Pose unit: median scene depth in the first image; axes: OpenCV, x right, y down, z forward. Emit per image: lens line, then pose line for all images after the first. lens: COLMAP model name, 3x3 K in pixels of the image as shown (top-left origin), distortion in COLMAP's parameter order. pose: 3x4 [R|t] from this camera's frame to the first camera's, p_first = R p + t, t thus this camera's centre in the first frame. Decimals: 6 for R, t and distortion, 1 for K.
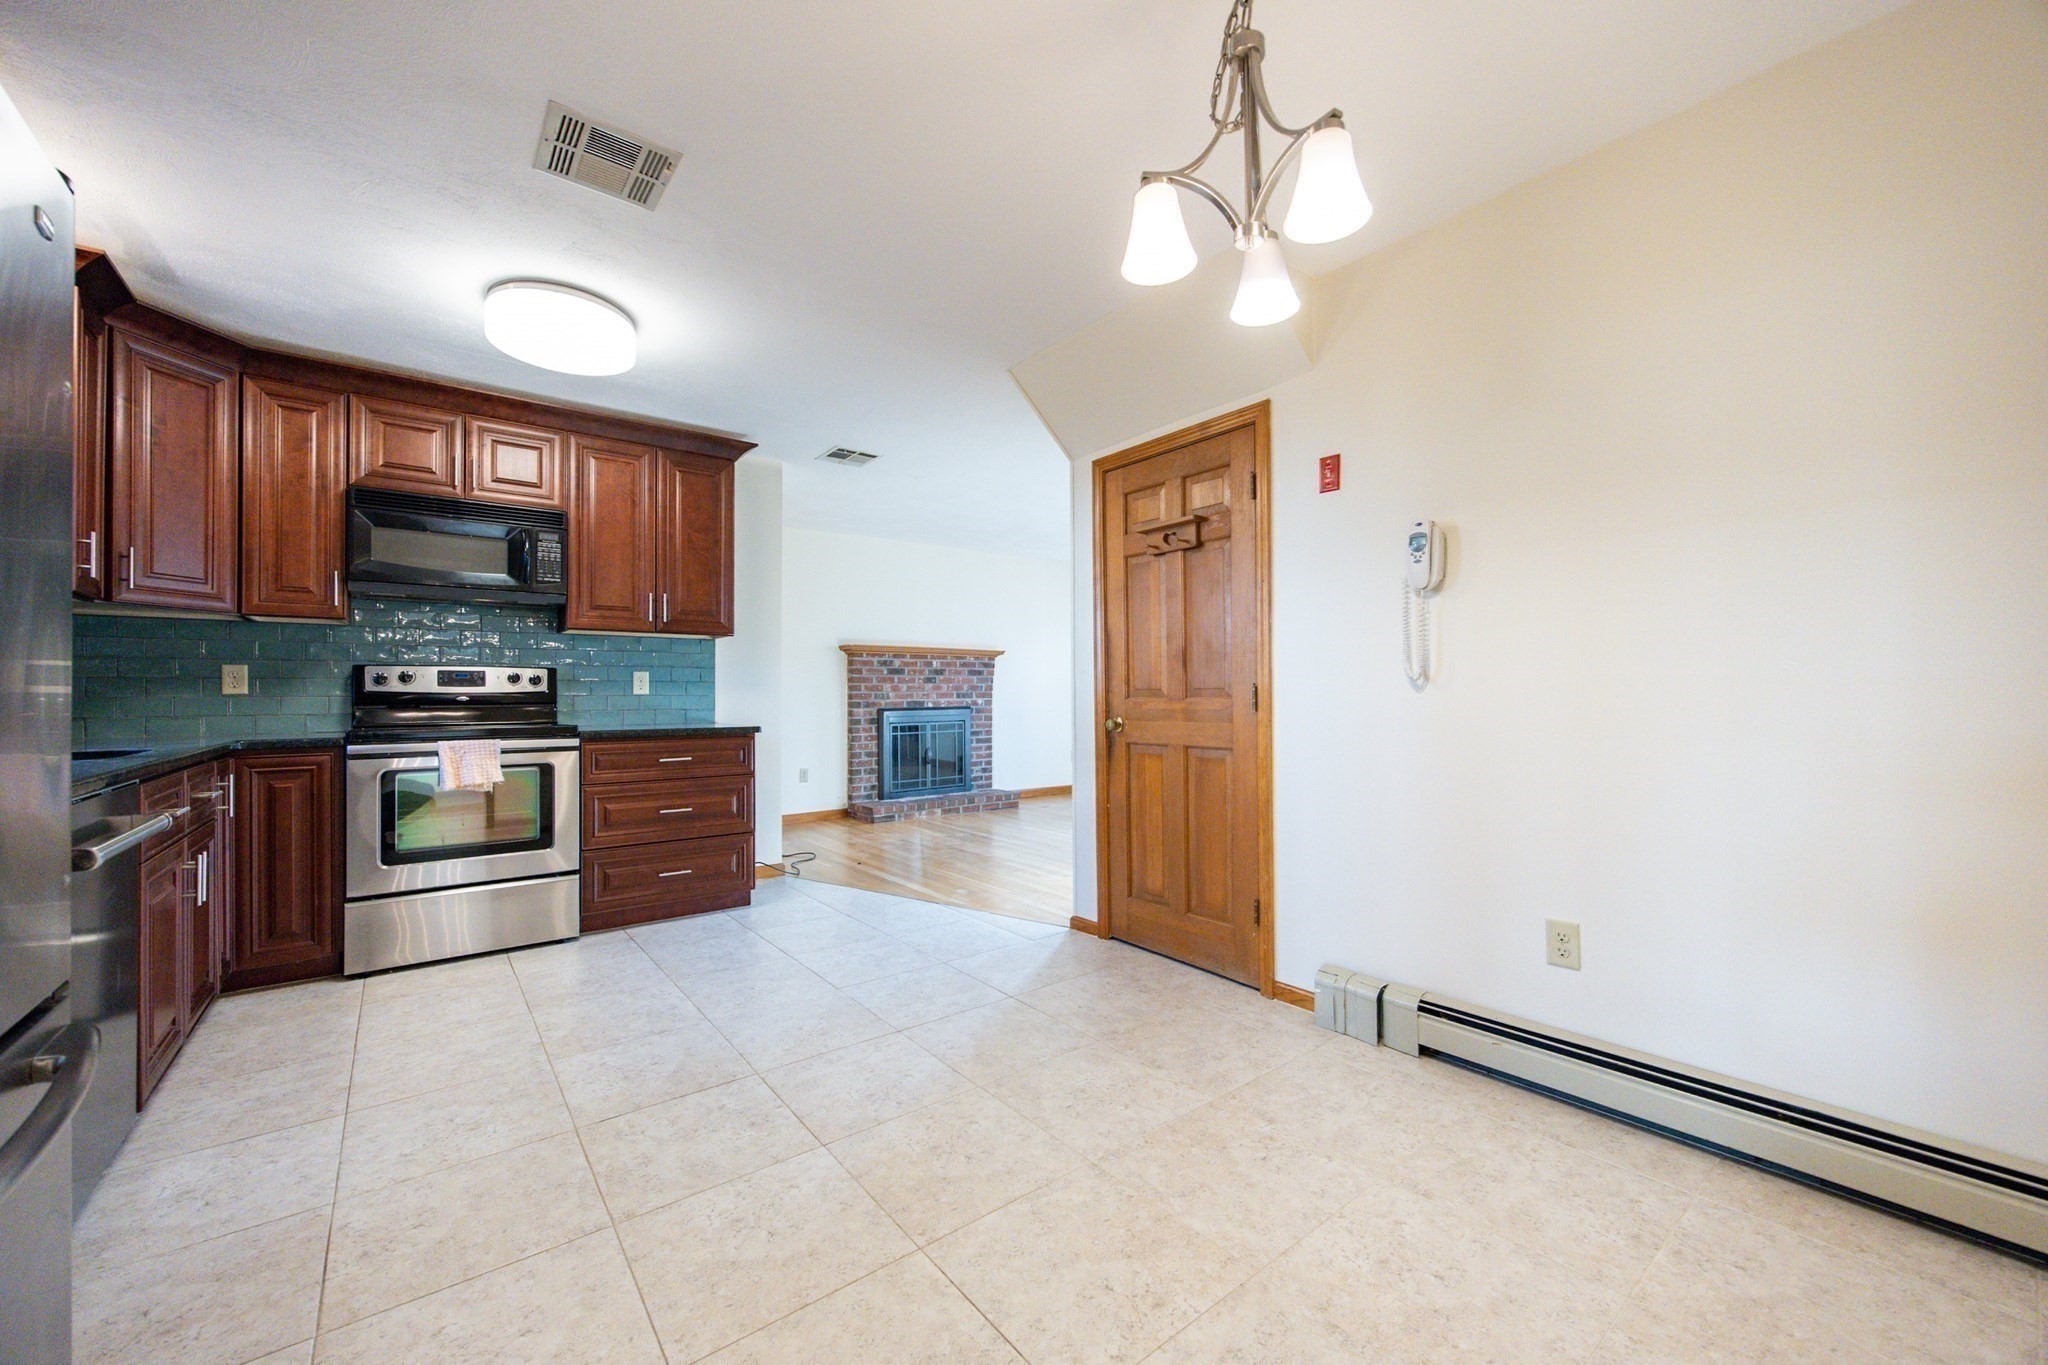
lens RADIAL K [[796.8, 0, 1020.0], [0, 796.8, 688.7], [0, 0, 1]] dist [0.000830, 0.000229]
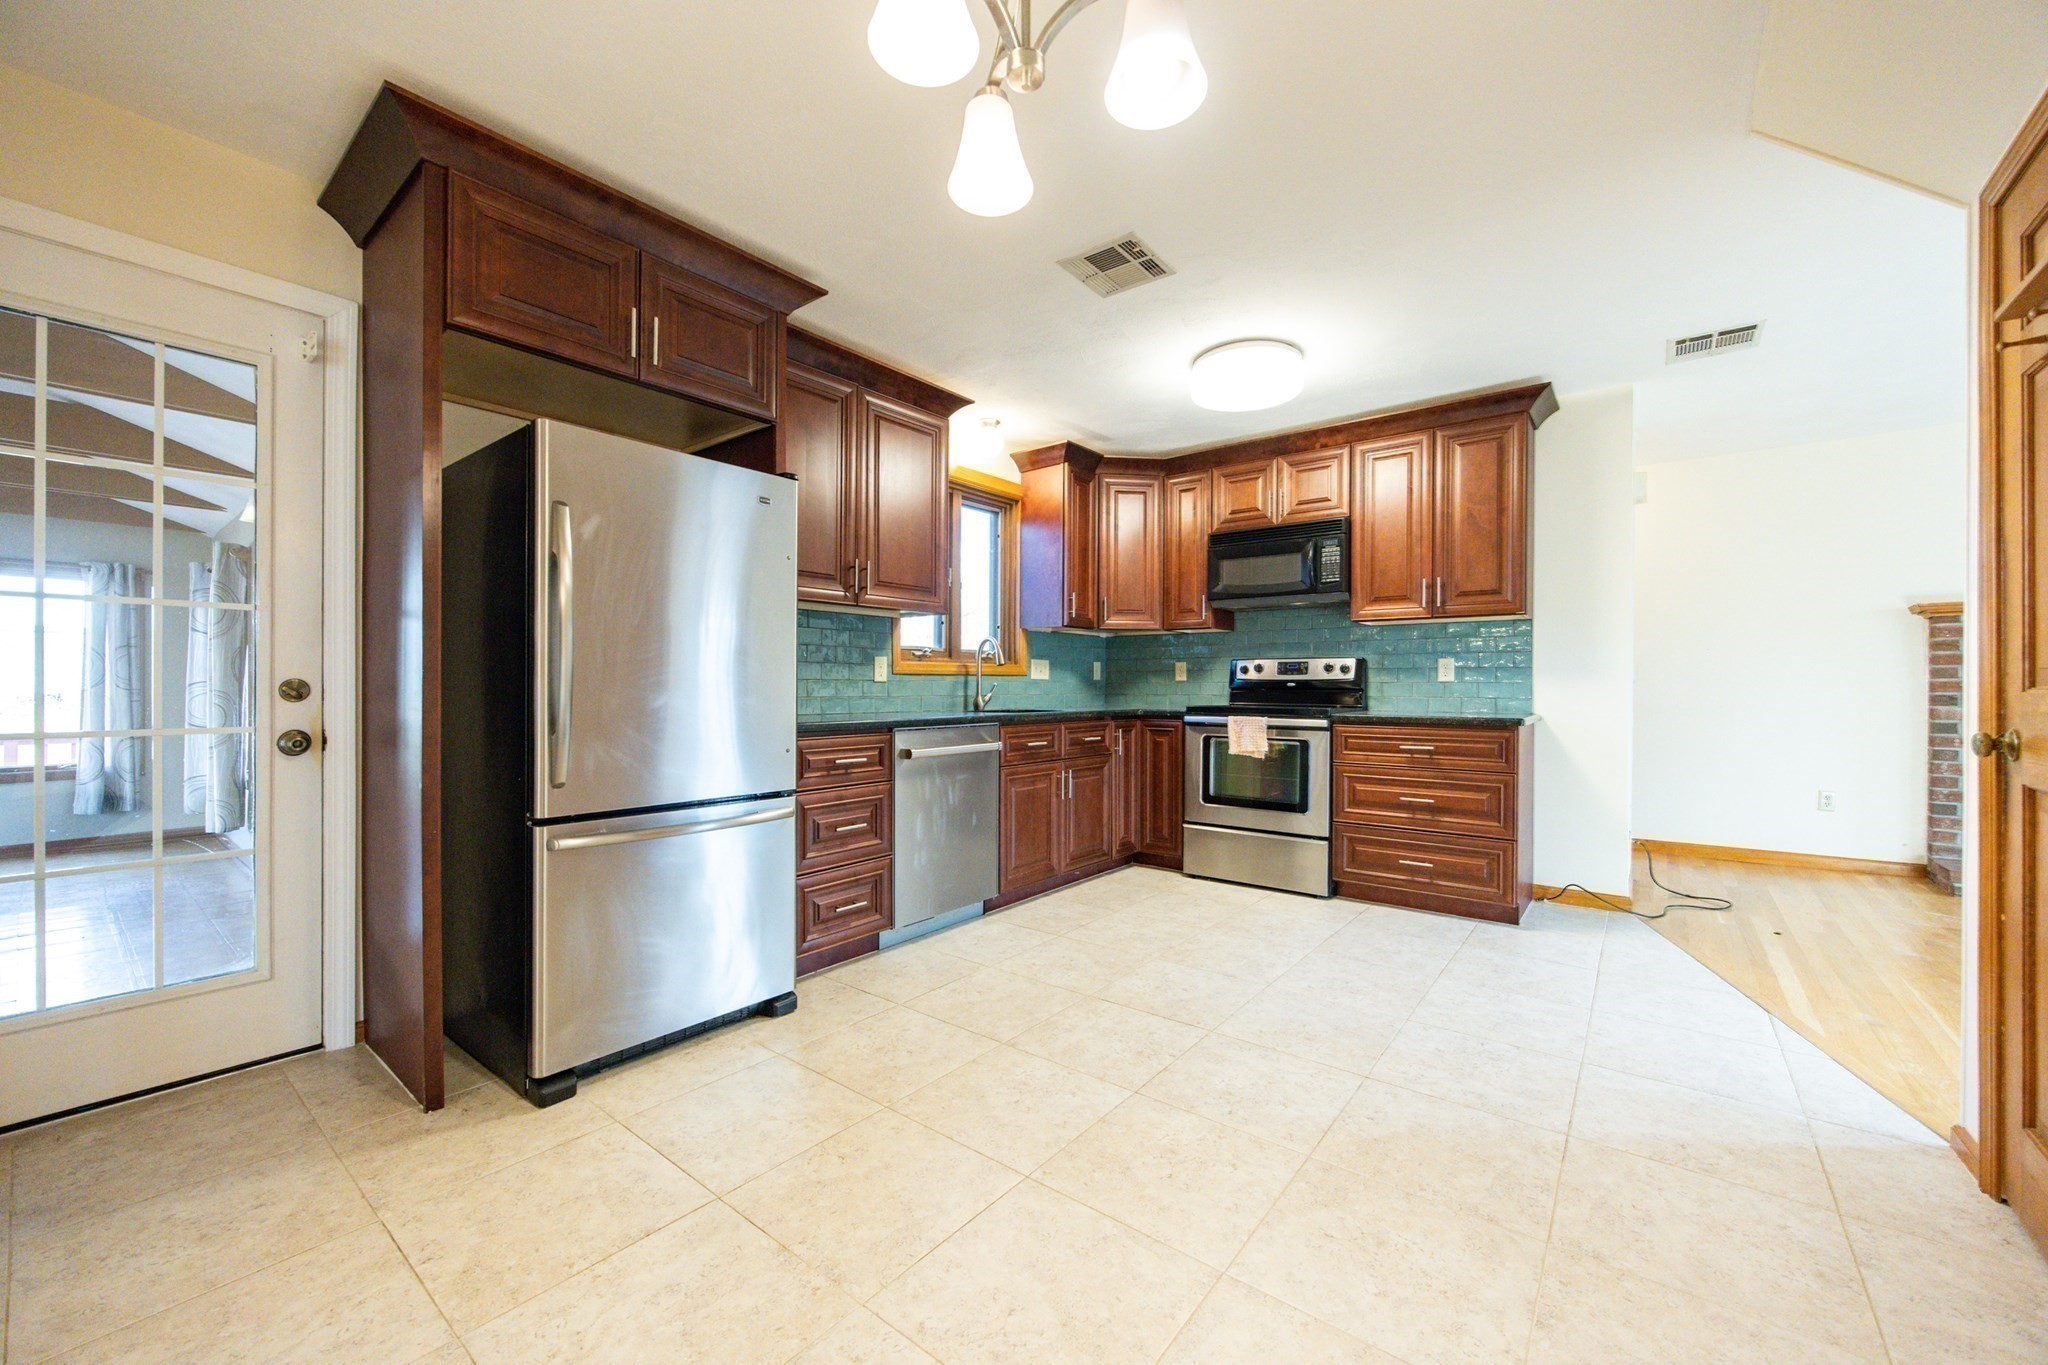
lens RADIAL K [[796.8, 0, 1015.7], [0, 796.8, 691.4], [0, 0, 1]] dist [0.000830, 0.000229]
pose [[0.243451, 0.008435, -0.969877, 0.213475], [0.003416, 0.999949, 0.009554, 0.005081], [0.969907, -0.005639, 0.243410, 0.152529]]
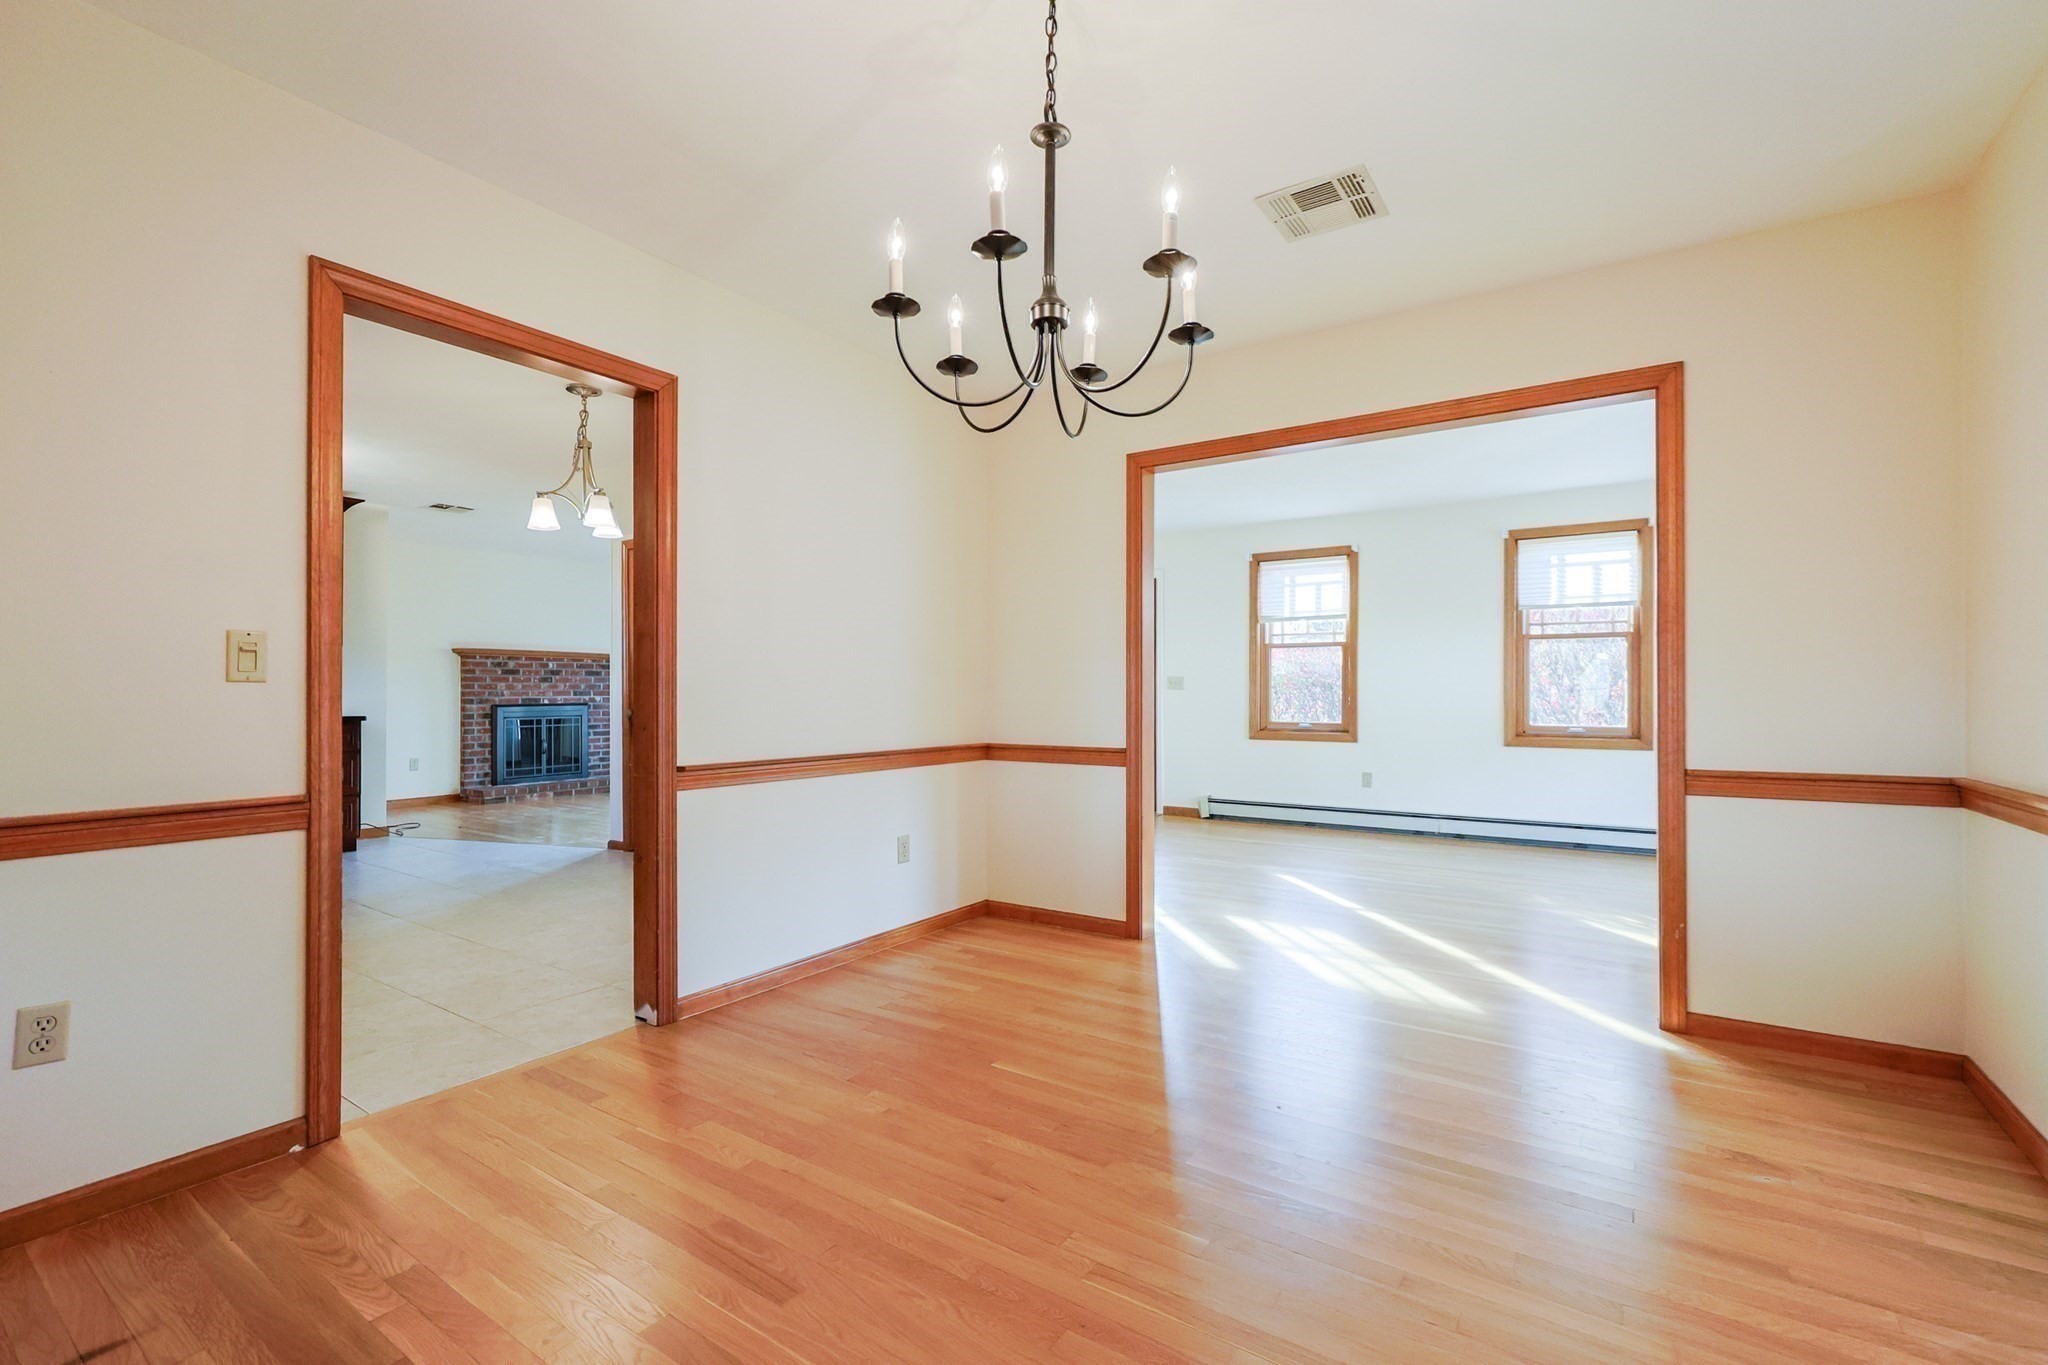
lens RADIAL K [[887.3, 0, 1029.1], [0, 887.3, 685.2], [0, 0, 1]] dist [-0.011110, 0.000033]
pose [[0.949014, 0.005705, 0.315182, 0.149682], [-0.005085, 0.999983, -0.002789, -0.003095], [-0.315192, 0.001044, 0.949027, -0.427521]]
